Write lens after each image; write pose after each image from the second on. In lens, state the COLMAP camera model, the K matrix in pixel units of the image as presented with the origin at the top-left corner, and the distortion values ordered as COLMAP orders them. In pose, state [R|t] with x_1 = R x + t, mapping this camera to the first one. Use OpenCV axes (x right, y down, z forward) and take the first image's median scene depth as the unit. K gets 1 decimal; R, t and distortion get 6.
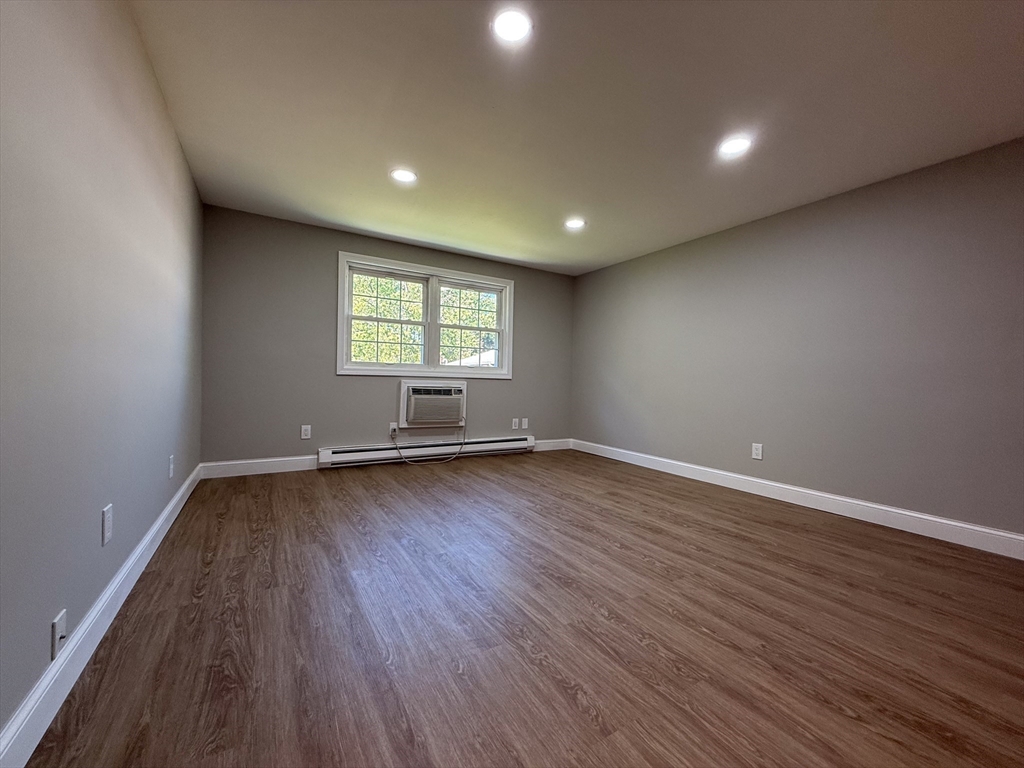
lens RADIAL K [[407.4, 0, 508.9], [0, 407.4, 385.0], [0, 0, 1]] dist [0.000119, 0.000027]
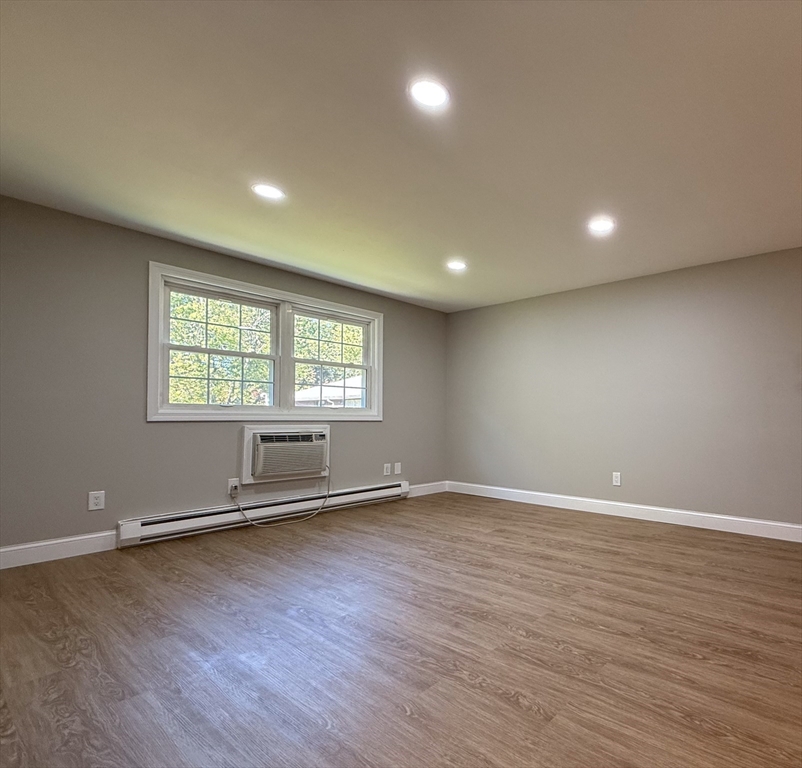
lens RADIAL K [[681.6, 0, 401.0], [0, 681.6, 384.0], [0, 0, 1]] dist [0.007200, -0.003821]
pose [[0.910048, -0.021404, 0.413949, -0.663364], [0.022663, 0.999741, 0.001869, -0.111864], [-0.413882, 0.007680, 0.910298, -0.462825]]
